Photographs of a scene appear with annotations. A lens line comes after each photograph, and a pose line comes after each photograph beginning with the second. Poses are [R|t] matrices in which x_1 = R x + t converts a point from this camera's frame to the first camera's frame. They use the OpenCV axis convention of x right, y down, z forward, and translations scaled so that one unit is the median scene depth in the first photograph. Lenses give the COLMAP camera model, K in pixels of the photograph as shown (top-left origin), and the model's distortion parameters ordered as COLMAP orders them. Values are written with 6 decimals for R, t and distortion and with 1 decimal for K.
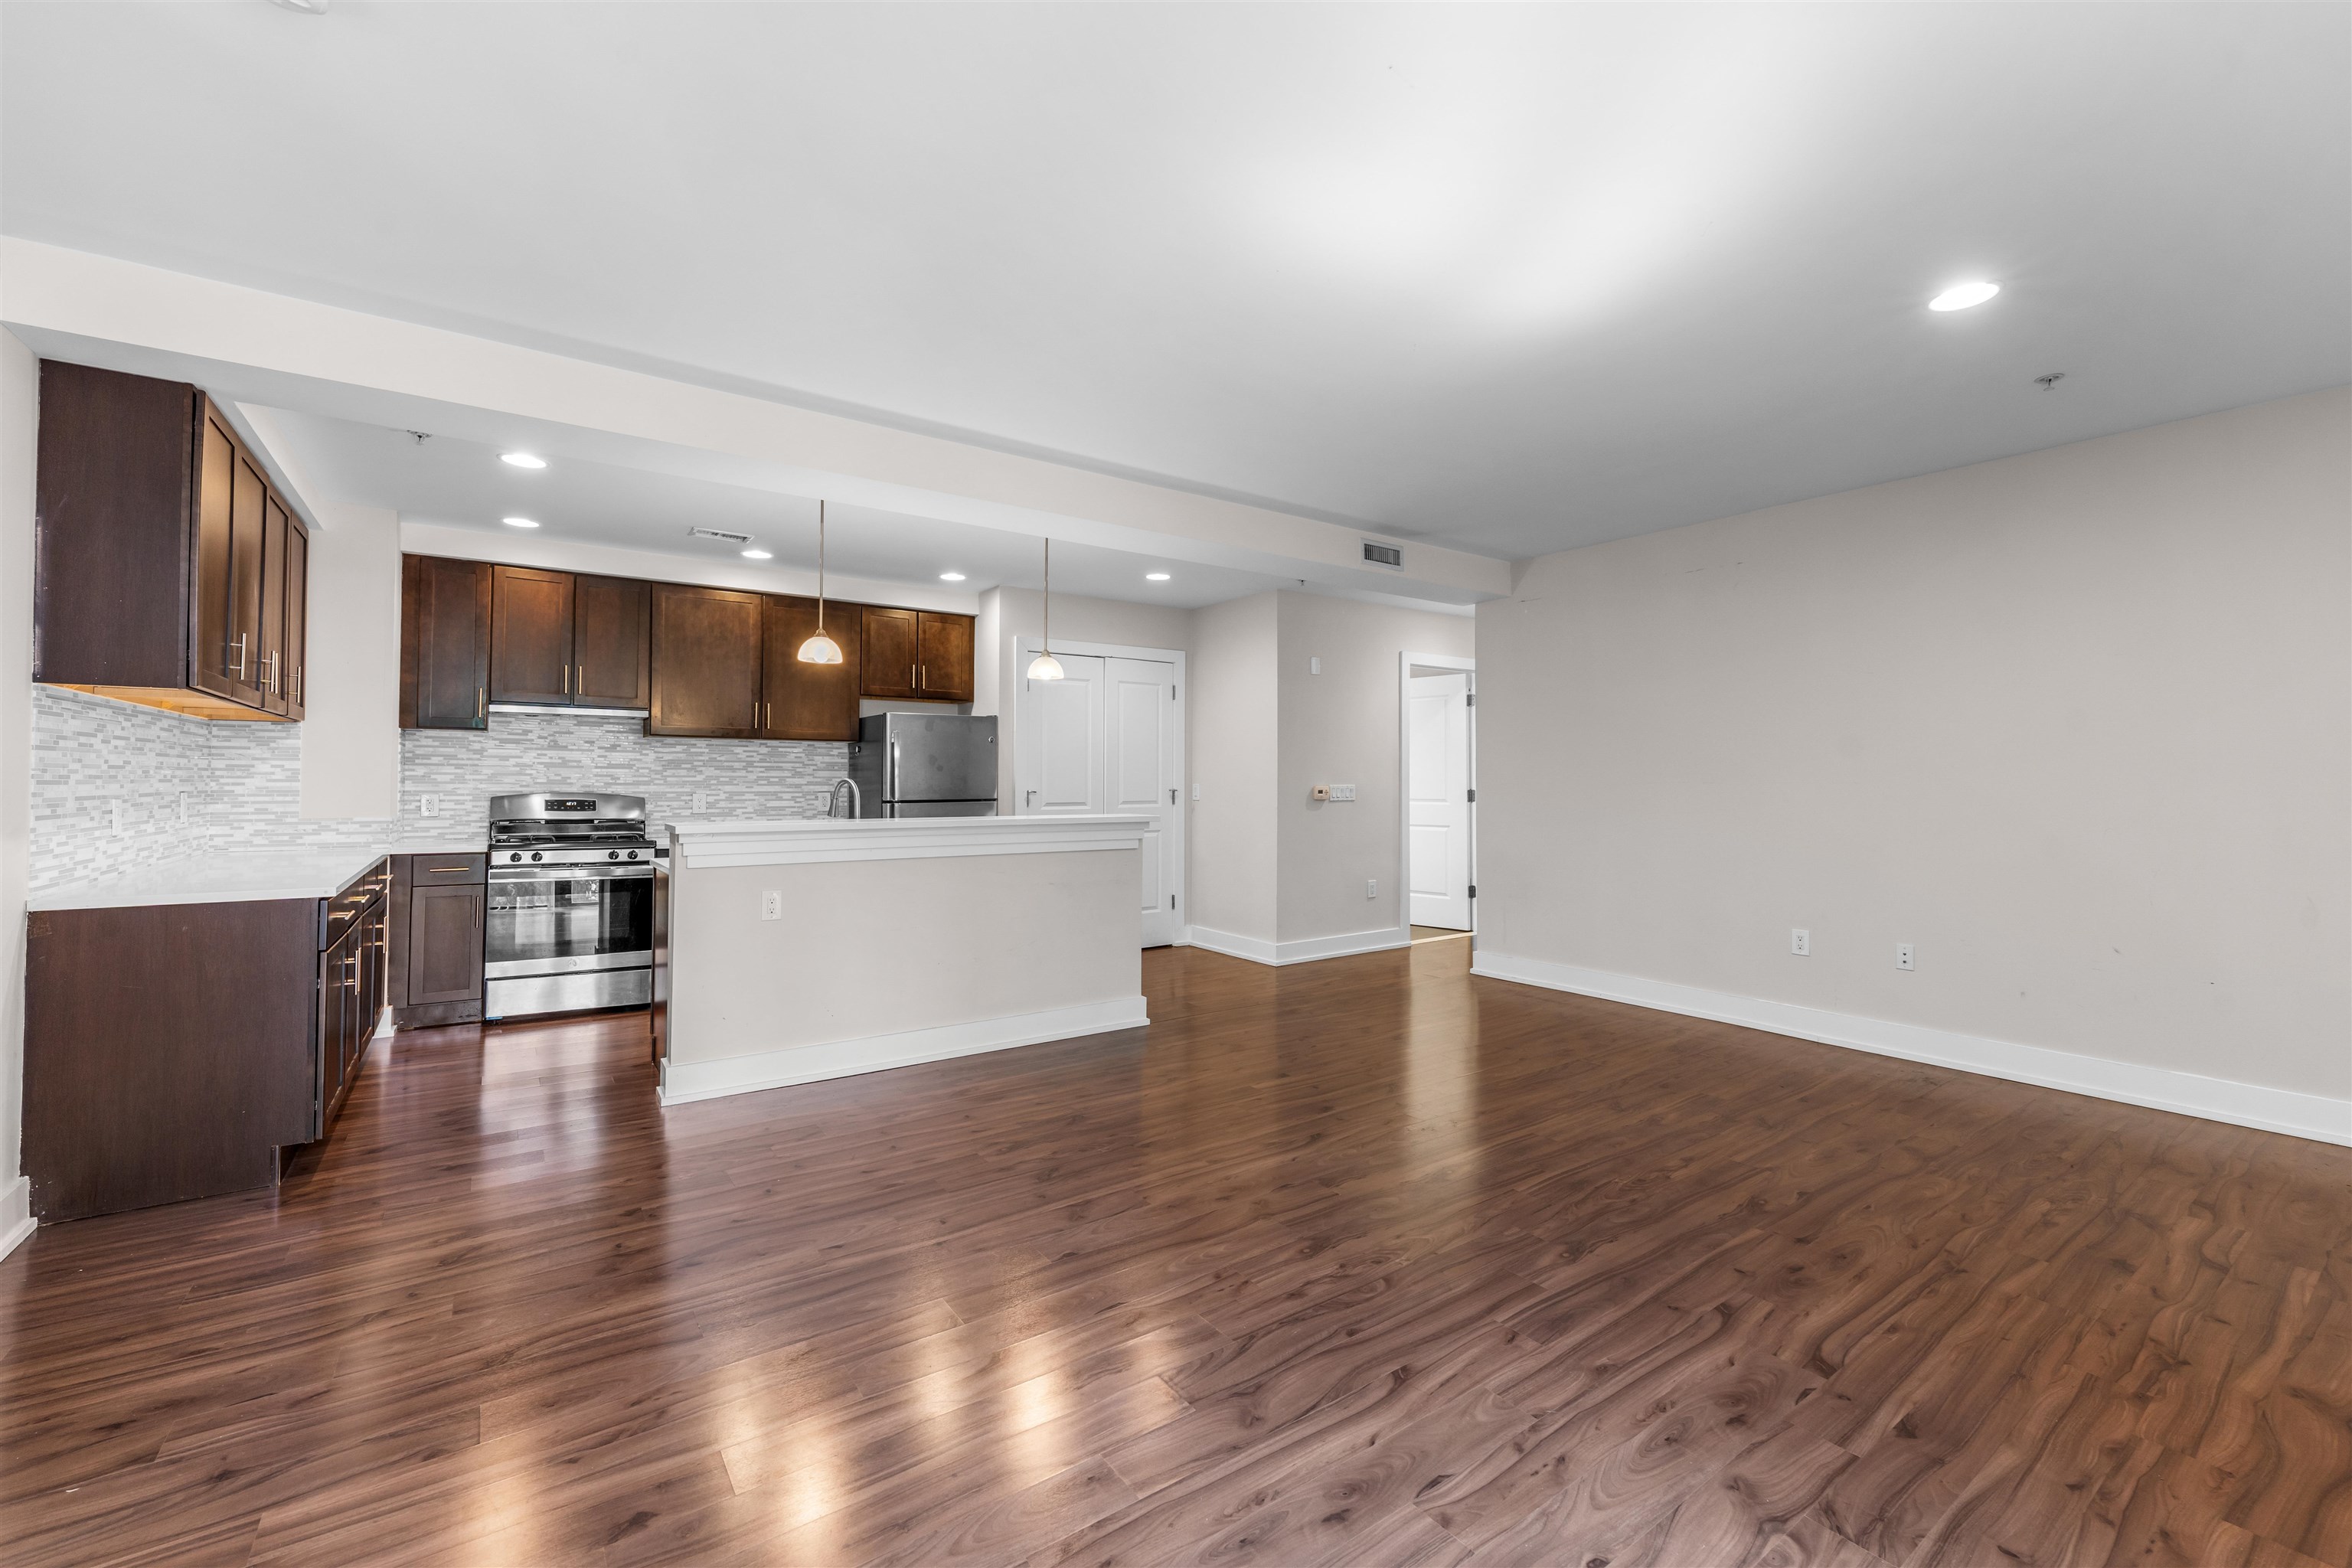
lens RADIAL K [[955.8, 0, 1190.1], [0, 955.8, 770.5], [0, 0, 1]] dist [-0.000690, 0.000248]
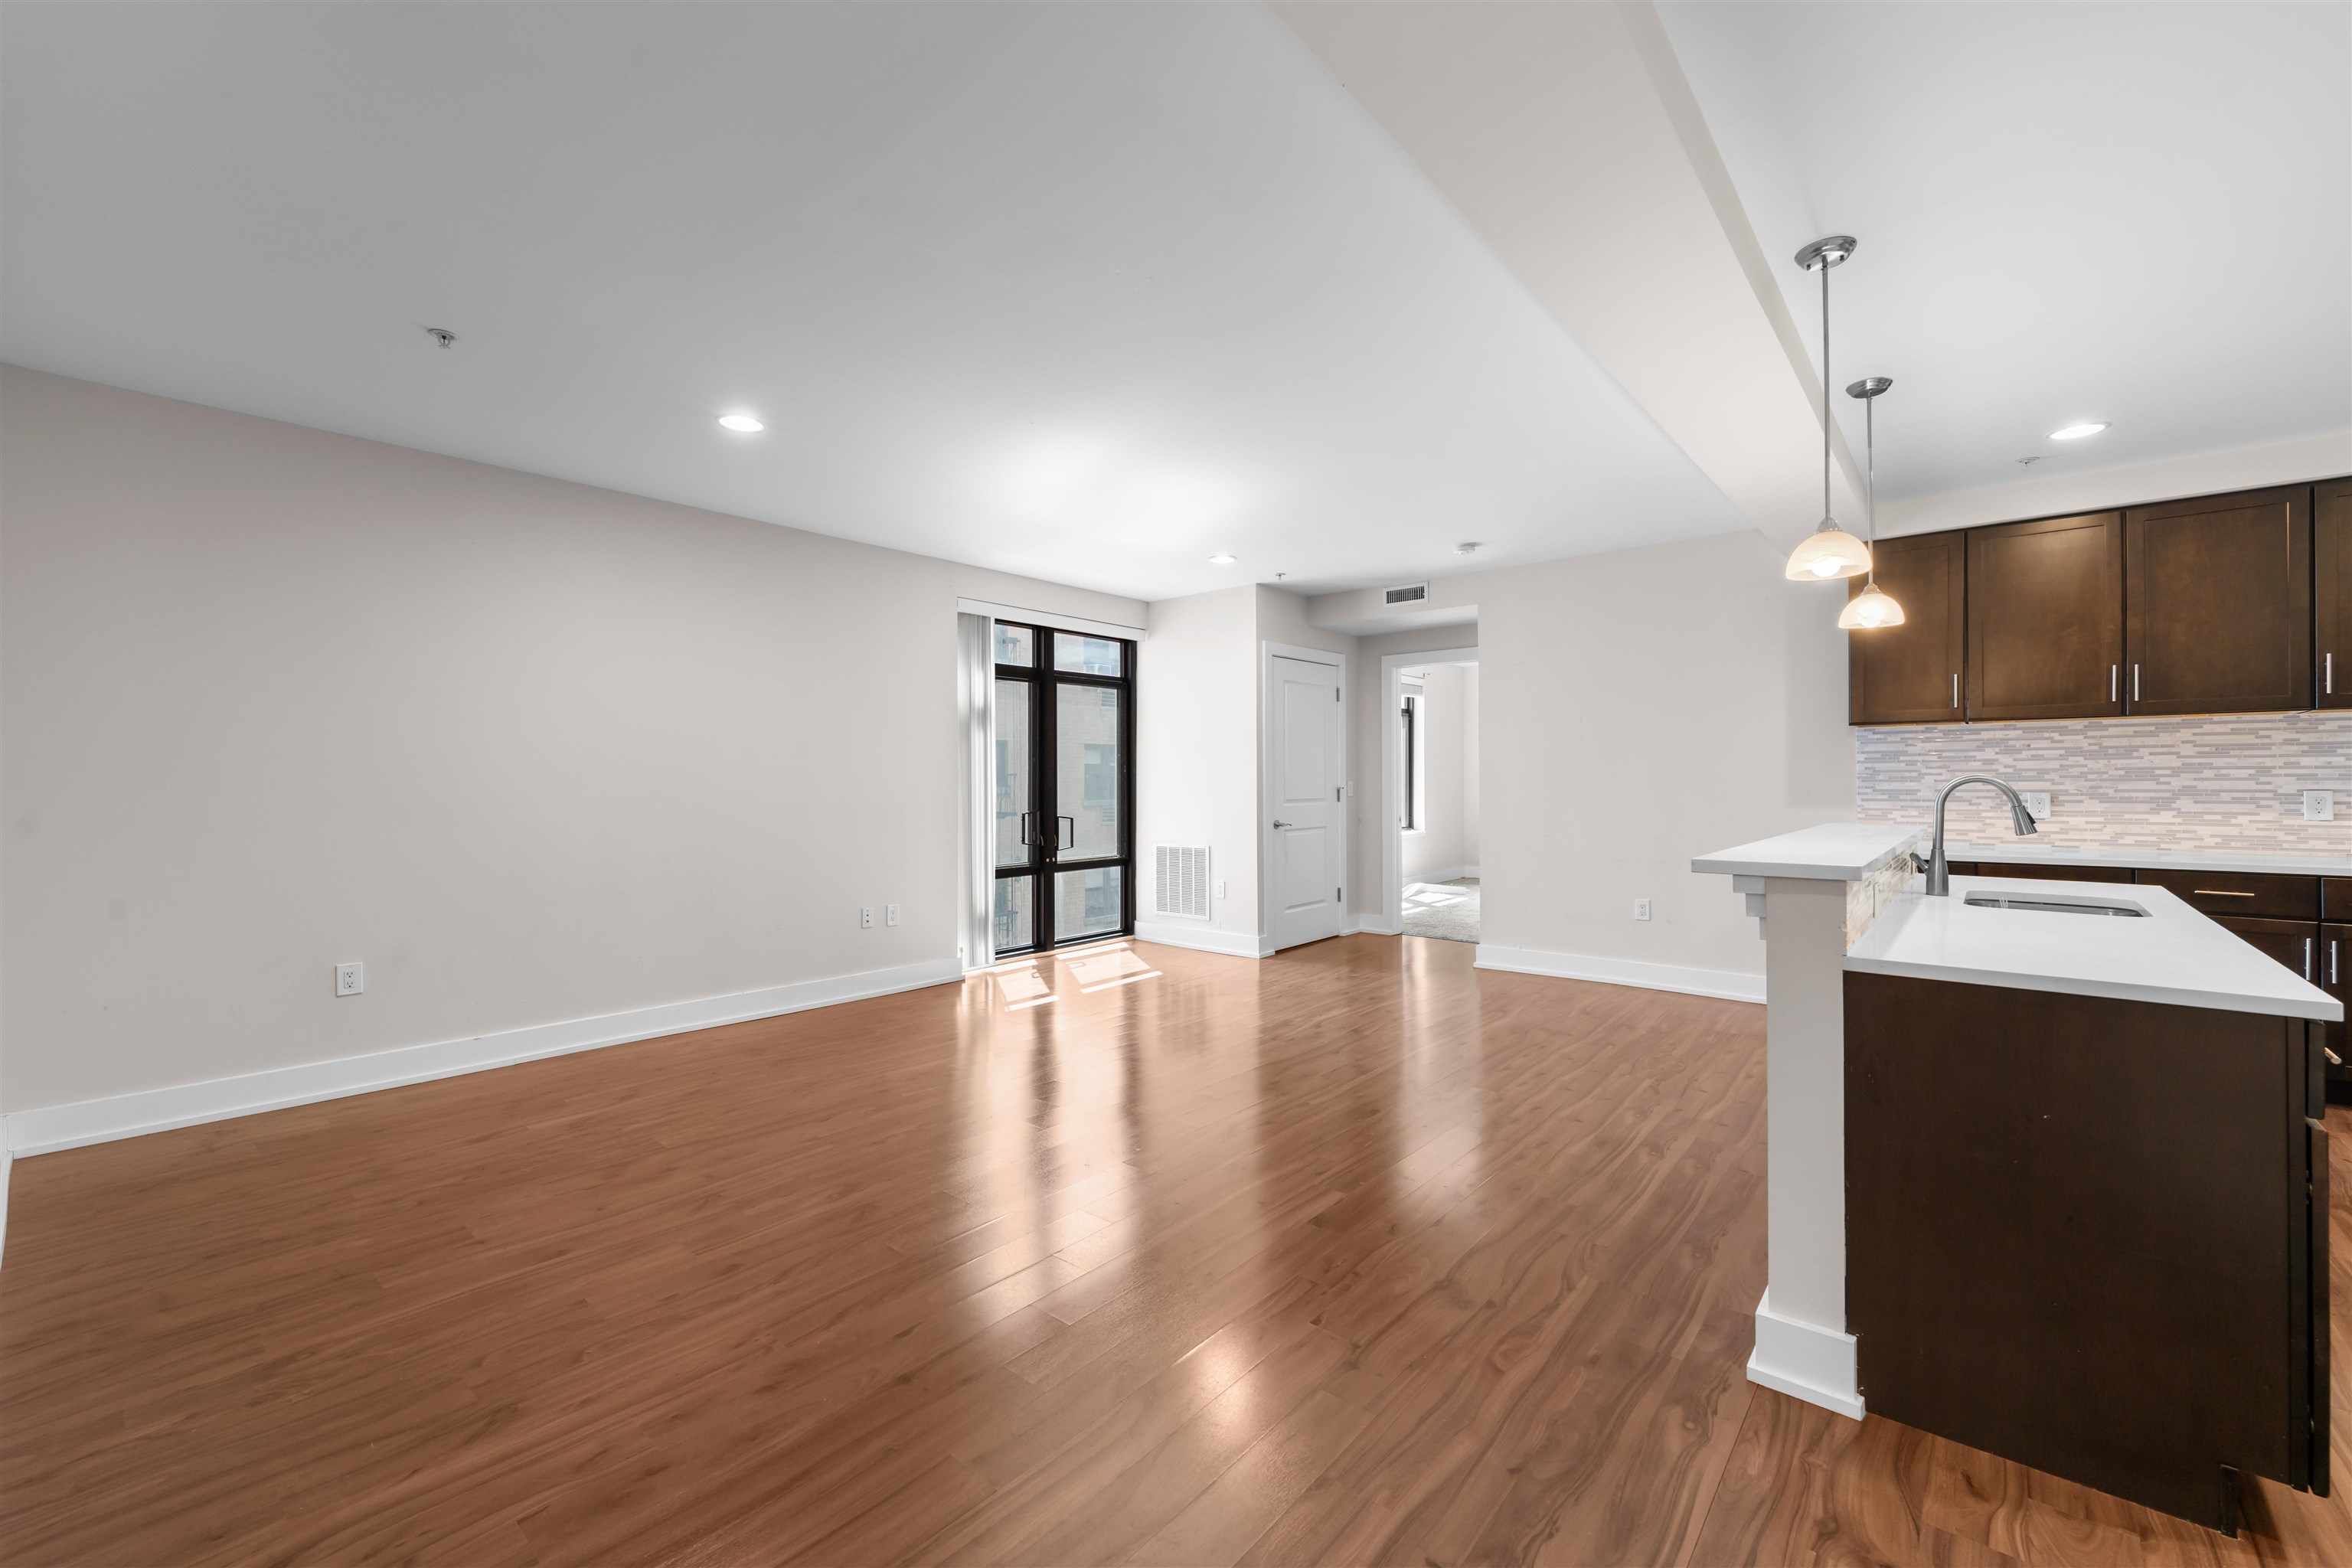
lens RADIAL K [[955.8, 0, 1177.3], [0, 955.8, 778.3], [0, 0, 1]] dist [-0.000690, 0.000248]
pose [[-0.972072, -0.000195, -0.234683, 0.291272], [0.003118, 0.999901, -0.013746, 0.016084], [0.234662, -0.014094, -0.971975, 1.361763]]
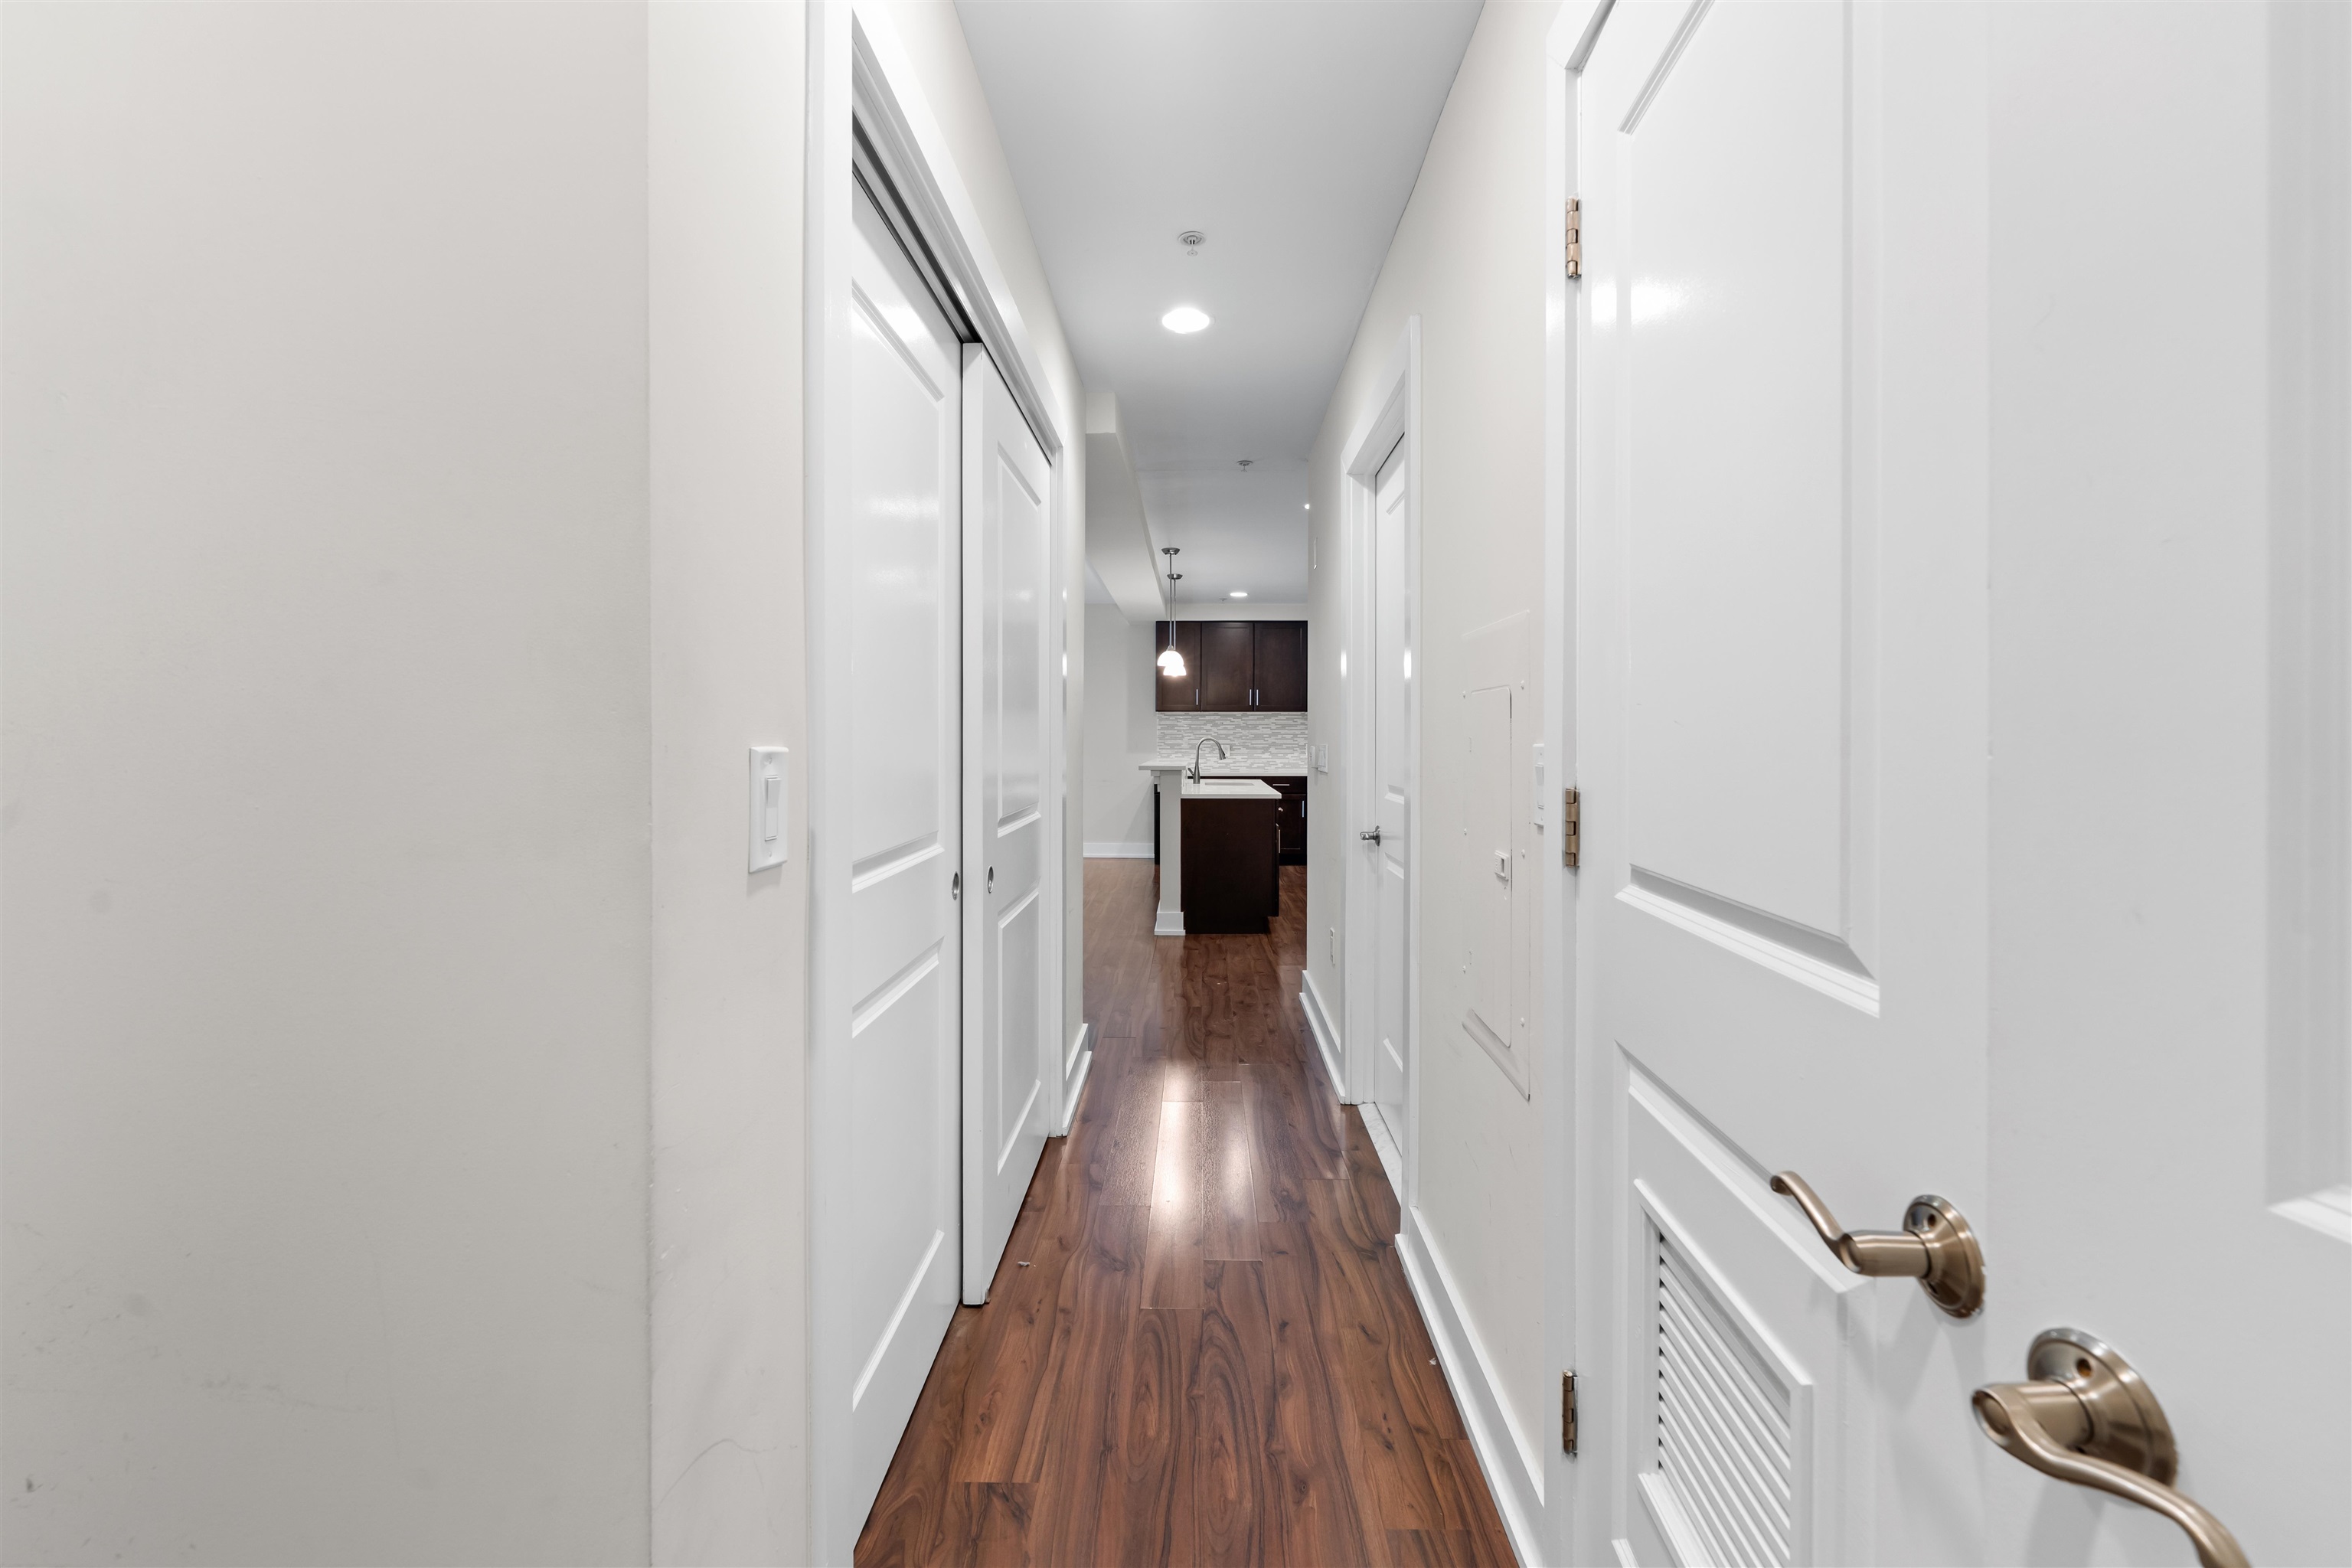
lens RADIAL K [[955.8, 0, 1180.5], [0, 955.8, 784.3], [0, 0, 1]] dist [-0.000690, 0.000248]
pose [[-0.600190, 0.033970, -0.799136, 0.933839], [0.002472, 0.999172, 0.040616, 0.020761], [0.799854, 0.022402, -0.599777, 1.792812]]
